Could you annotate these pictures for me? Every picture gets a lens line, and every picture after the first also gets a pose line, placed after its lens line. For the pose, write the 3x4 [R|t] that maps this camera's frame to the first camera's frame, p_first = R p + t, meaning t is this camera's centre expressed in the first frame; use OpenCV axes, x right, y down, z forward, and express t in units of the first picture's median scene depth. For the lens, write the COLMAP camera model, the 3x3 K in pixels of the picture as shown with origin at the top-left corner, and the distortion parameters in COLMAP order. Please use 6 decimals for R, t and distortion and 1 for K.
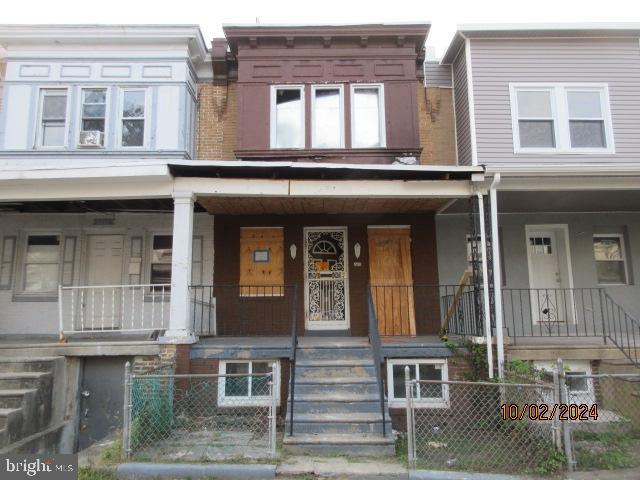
lens RADIAL K [[481.9, 0, 317.4], [0, 481.9, 241.6], [0, 0, 1]] dist [0.004822, 0.011275]
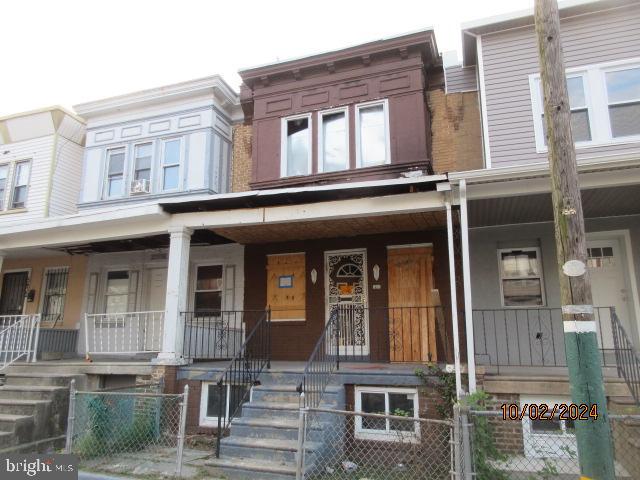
lens RADIAL K [[481.9, 0, 323.1], [0, 481.9, 240.6], [0, 0, 1]] dist [0.004822, 0.011275]
pose [[0.940351, -0.064834, -0.333972, 0.329469], [0.046557, 0.996961, -0.062453, 0.011172], [0.337006, 0.043179, 0.940512, 0.057837]]
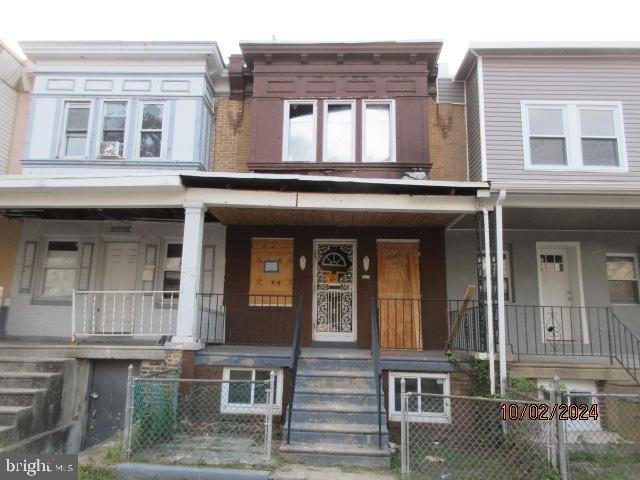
lens RADIAL K [[481.9, 0, 318.0], [0, 481.9, 241.3], [0, 0, 1]] dist [0.004822, 0.011275]
pose [[0.998819, 0.022823, -0.042884, 0.026440], [-0.023932, 0.999387, -0.025534, 0.000683], [0.042275, 0.026530, 0.998754, -0.014159]]
